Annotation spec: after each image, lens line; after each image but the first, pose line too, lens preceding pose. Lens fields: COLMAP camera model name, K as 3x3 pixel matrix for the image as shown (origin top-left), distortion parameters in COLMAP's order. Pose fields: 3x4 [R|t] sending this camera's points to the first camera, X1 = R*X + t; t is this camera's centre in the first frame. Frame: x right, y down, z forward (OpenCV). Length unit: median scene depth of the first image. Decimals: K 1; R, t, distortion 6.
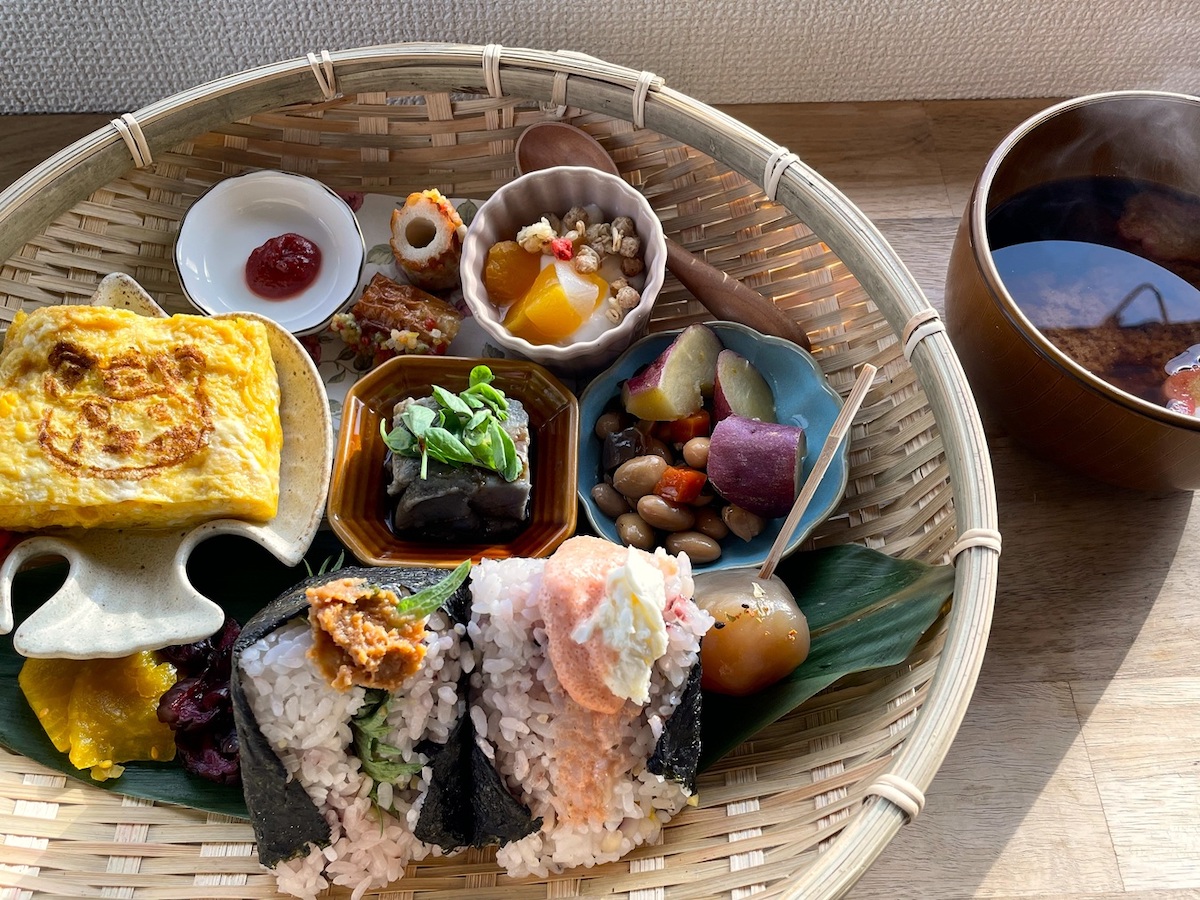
lens RADIAL K [[1168.5, 0, 598.8], [0, 1168.5, 451.1], [0, 0, 1]] dist [0.014527, 0.000000]
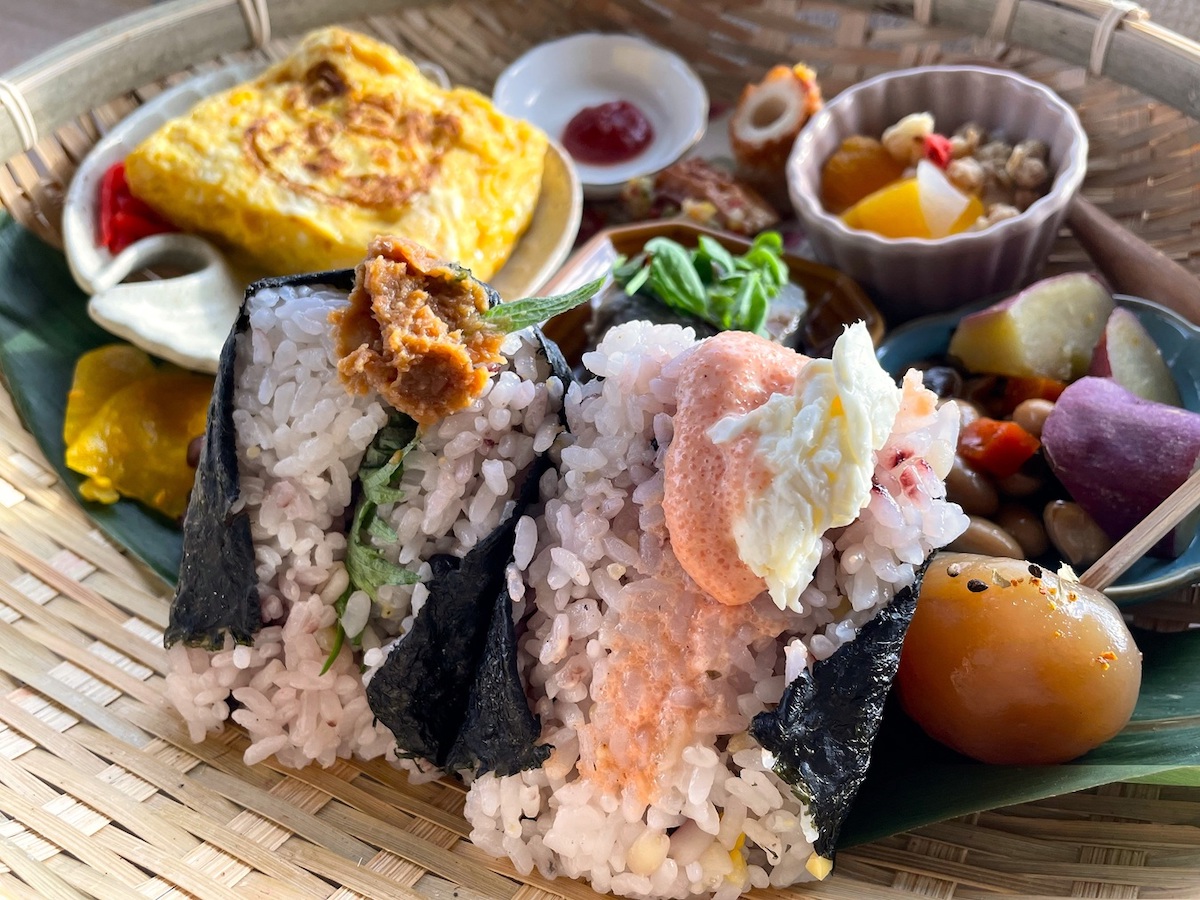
lens RADIAL K [[1105.1, 0, 602.8], [0, 1105.1, 449.6], [0, 0, 1]] dist [0.006080, 0.000000]
pose [[0.873024, 0.303614, -0.381639, 0.133649], [-0.403538, 0.889164, -0.215743, 0.285694], [0.273837, 0.342355, 0.898781, 0.461308]]
